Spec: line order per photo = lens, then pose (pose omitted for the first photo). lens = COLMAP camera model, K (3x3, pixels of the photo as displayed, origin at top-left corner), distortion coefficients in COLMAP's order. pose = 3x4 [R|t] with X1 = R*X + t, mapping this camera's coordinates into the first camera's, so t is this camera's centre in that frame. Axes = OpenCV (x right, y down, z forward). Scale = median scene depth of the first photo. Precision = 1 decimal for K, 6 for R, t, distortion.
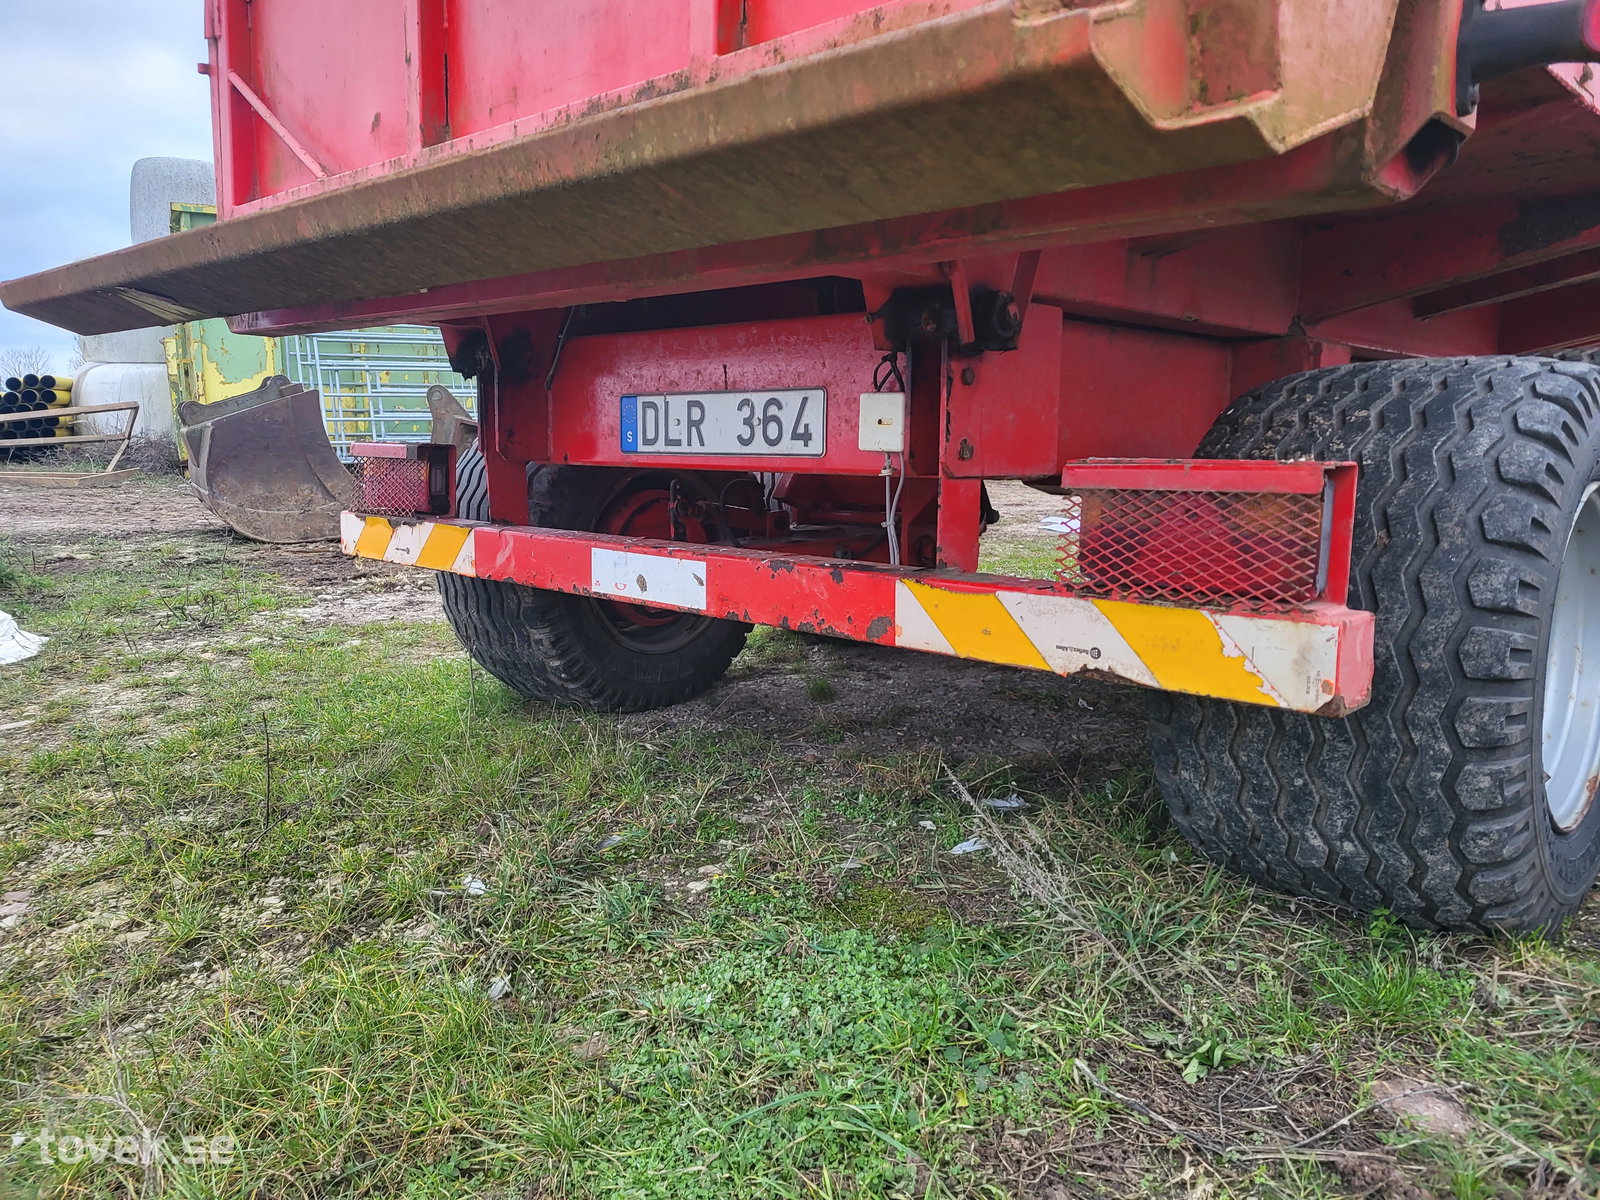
lens RADIAL K [[1206.3, 0, 756.4], [0, 1206.3, 582.6], [0, 0, 1]] dist [0.042495, -0.008182]
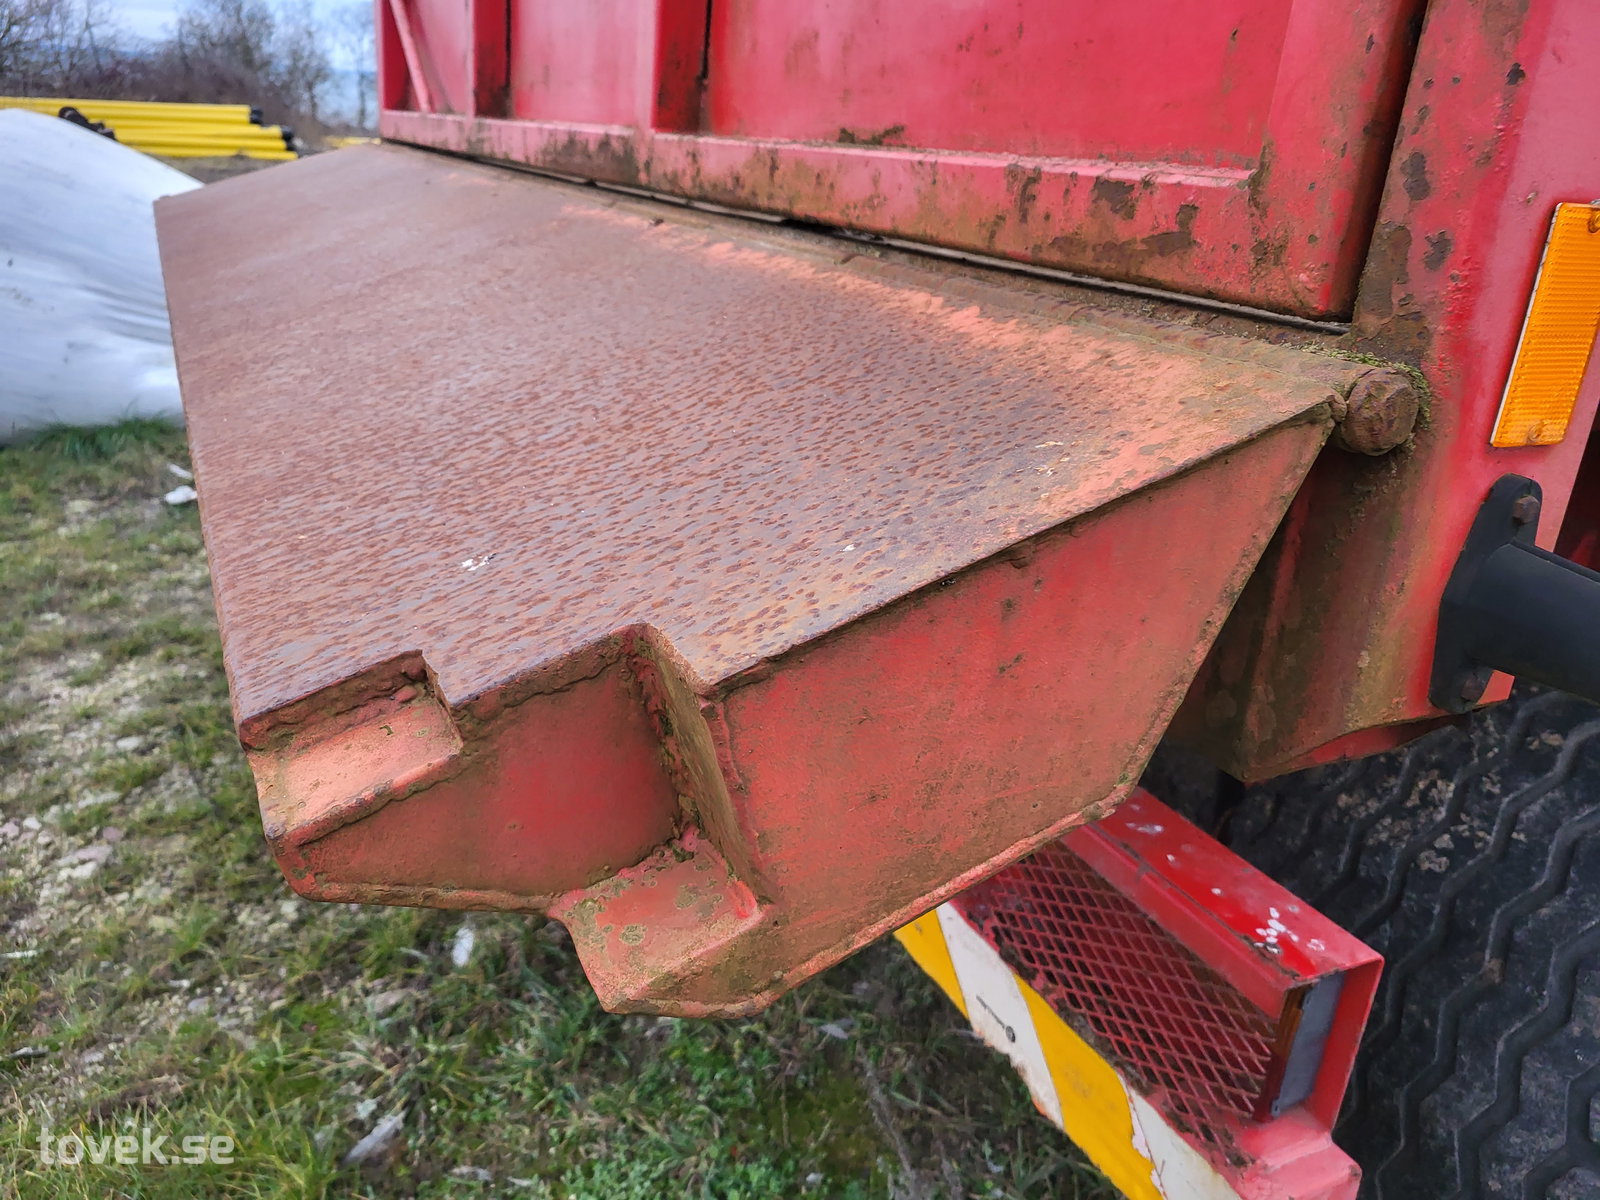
lens RADIAL K [[1206.3, 0, 801.2], [0, 1206.3, 599.9], [0, 0, 1]] dist [0.042495, -0.008182]
pose [[0.947621, 0.170932, -0.269807, 0.278092], [-0.107814, 0.966349, 0.233549, -0.321371], [0.300649, -0.192227, 0.934162, 0.276636]]
